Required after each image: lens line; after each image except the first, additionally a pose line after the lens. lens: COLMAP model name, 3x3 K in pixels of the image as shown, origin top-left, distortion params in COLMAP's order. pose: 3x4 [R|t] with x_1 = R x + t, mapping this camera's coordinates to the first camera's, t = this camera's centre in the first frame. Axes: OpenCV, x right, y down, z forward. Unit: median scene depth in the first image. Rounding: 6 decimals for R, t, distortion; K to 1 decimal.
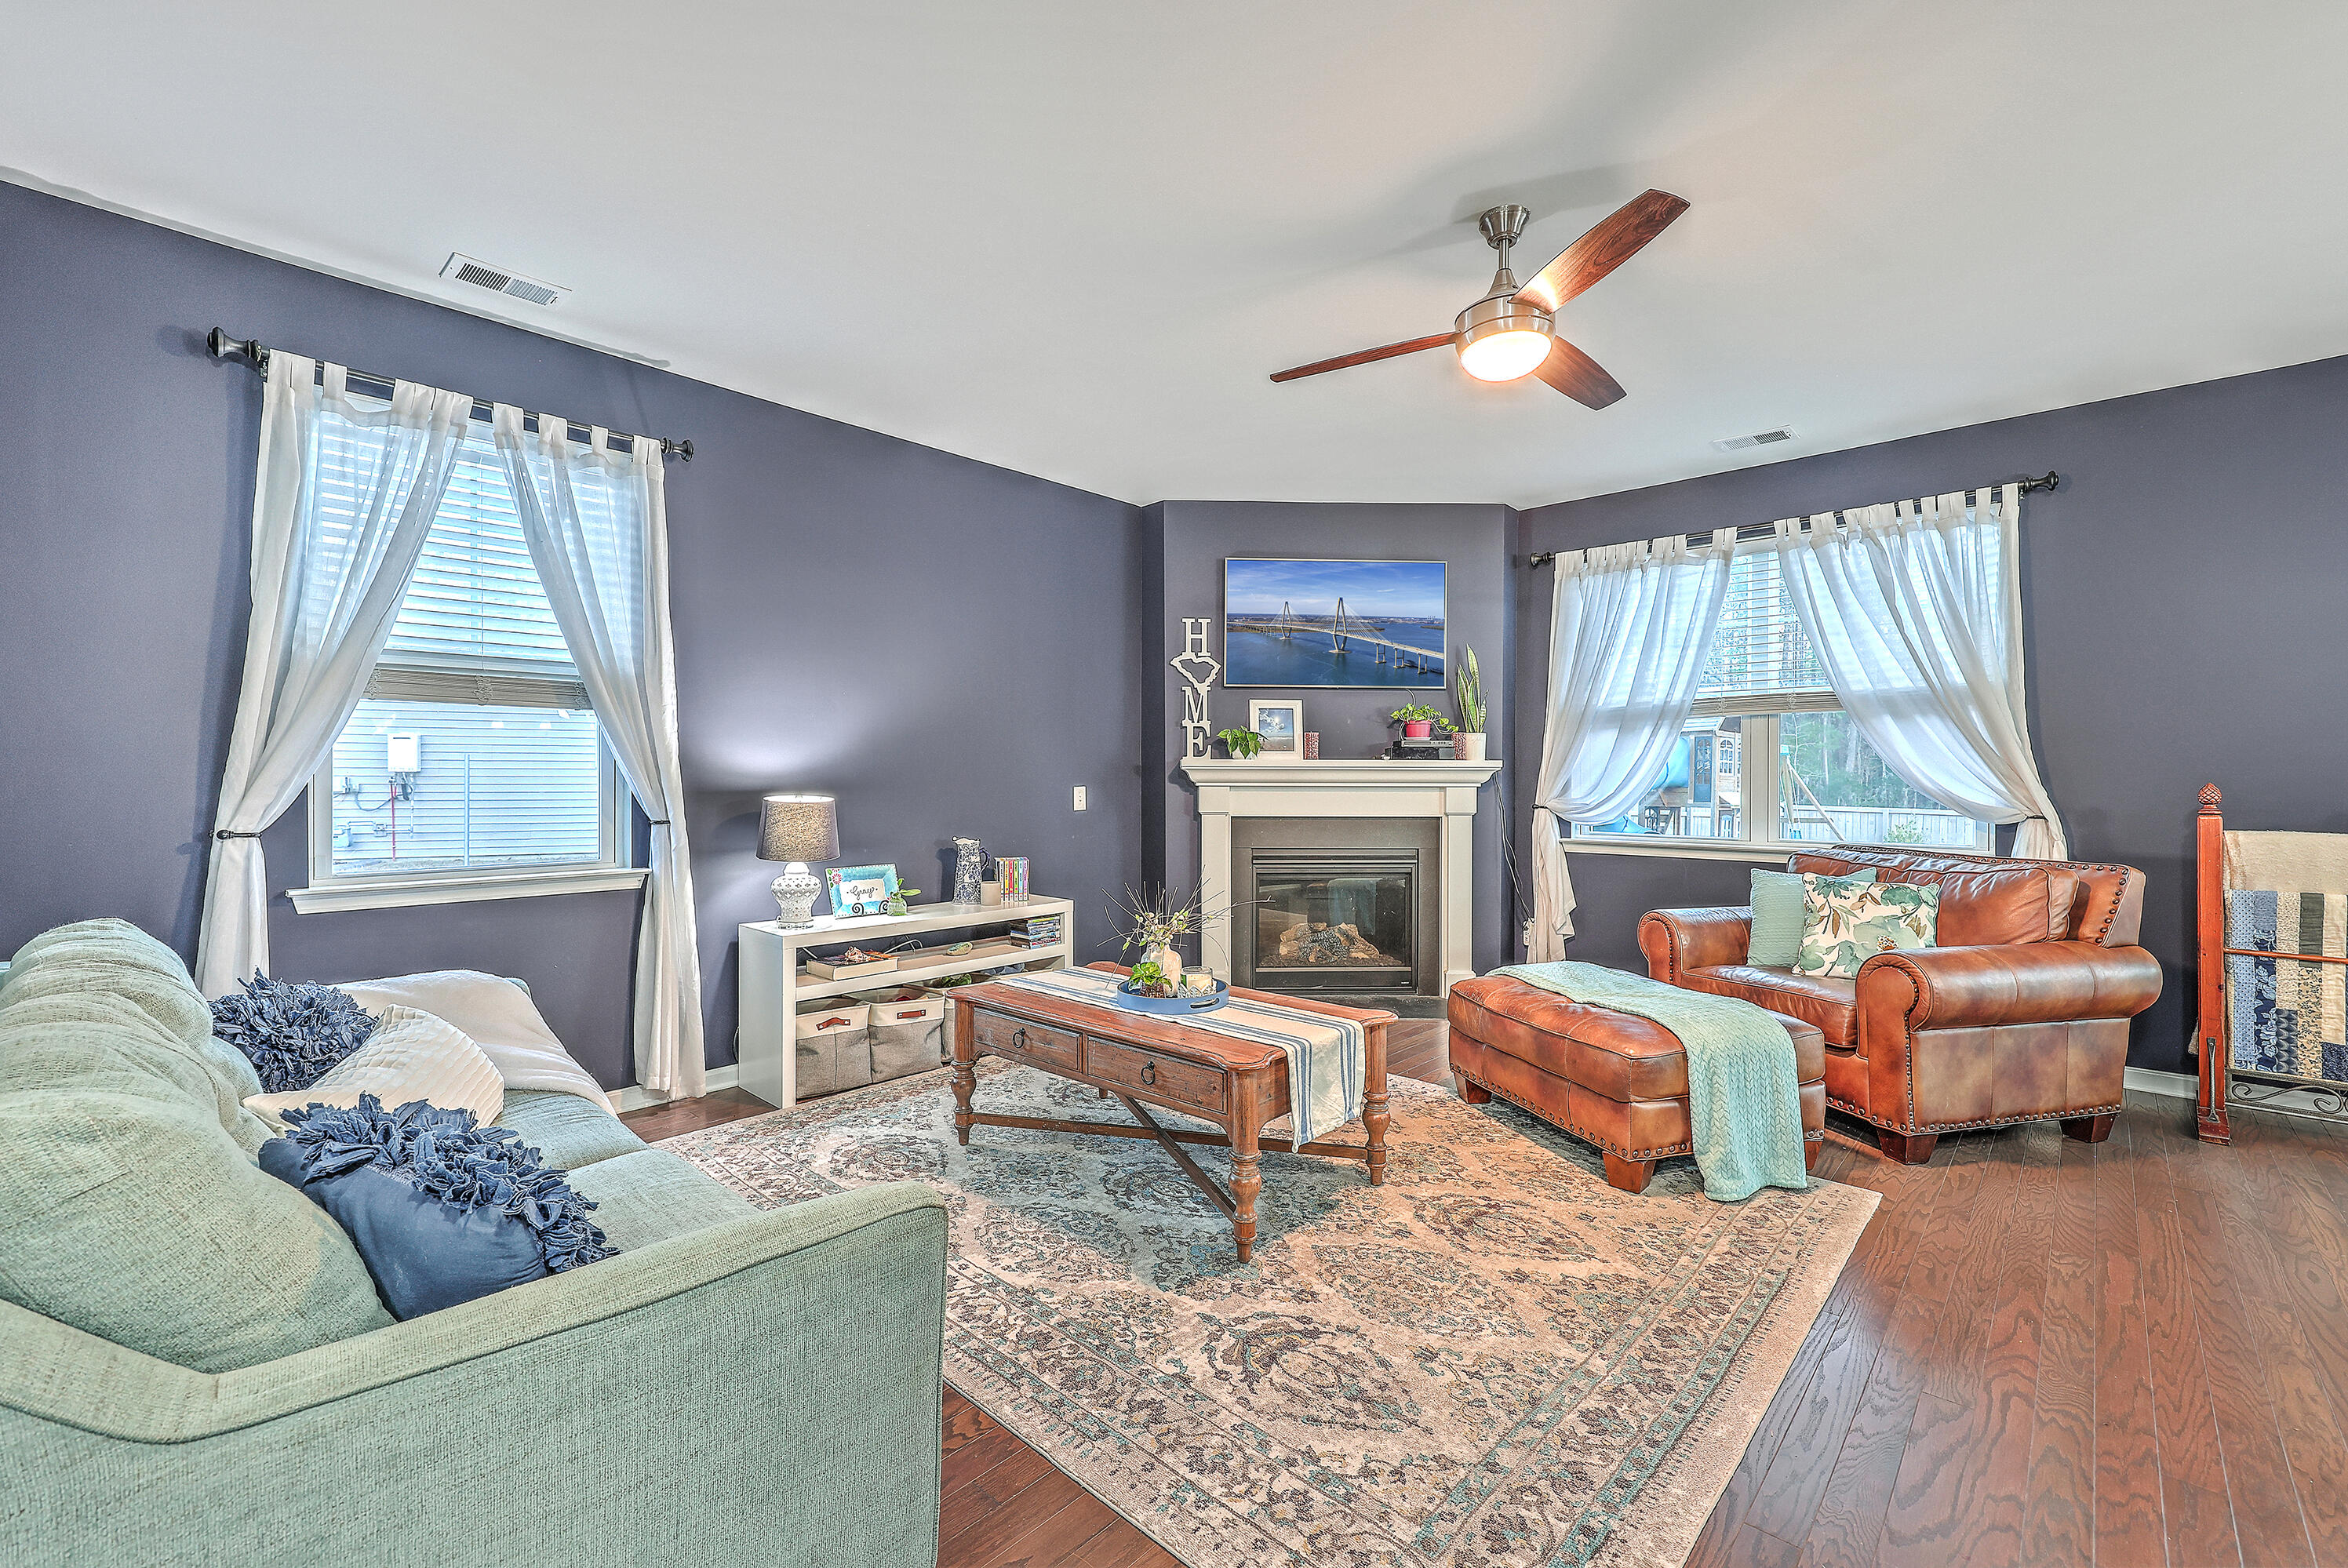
lens RADIAL K [[977.8, 0, 1182.3], [0, 977.8, 791.9], [0, 0, 1]] dist [0.004667, 0.000093]
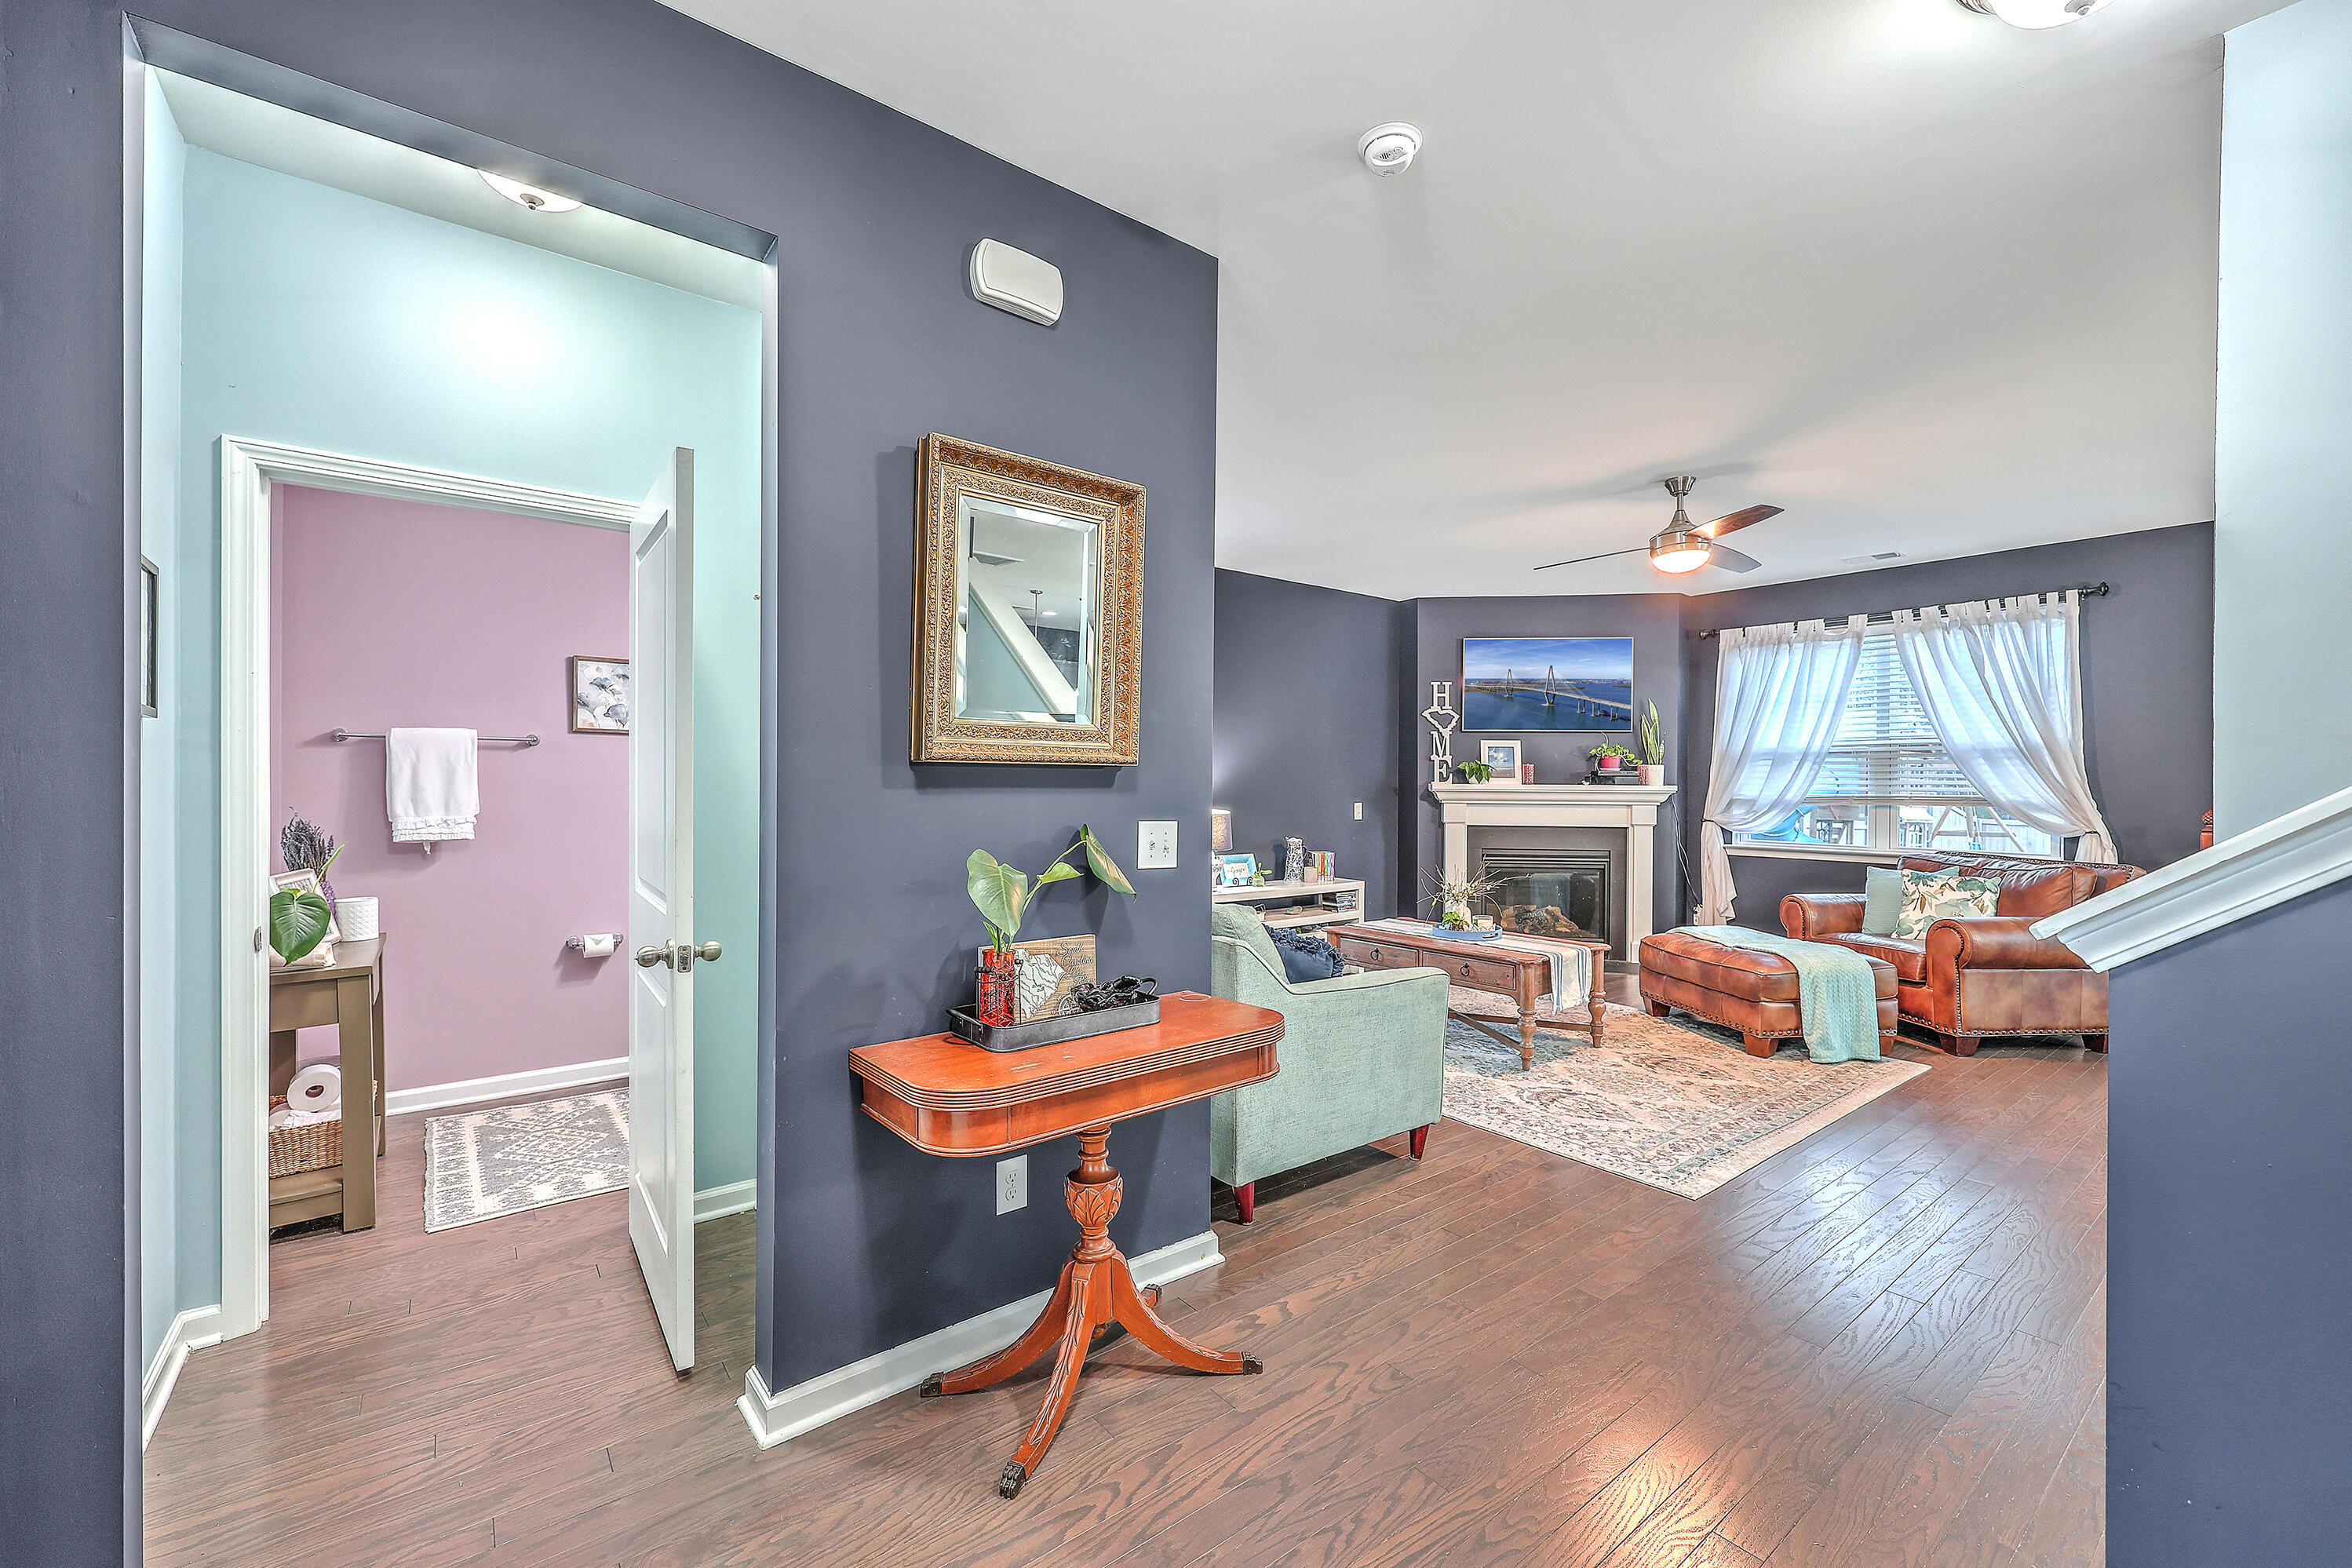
lens RADIAL K [[957.9, 0, 1181.0], [0, 957.9, 790.3], [0, 0, 1]] dist [0.001656, -0.000532]
pose [[0.987262, 0.005455, -0.159011, -0.157104], [-0.006847, 0.999943, -0.008211, -0.012069], [0.158957, 0.009195, 0.987243, -0.469526]]
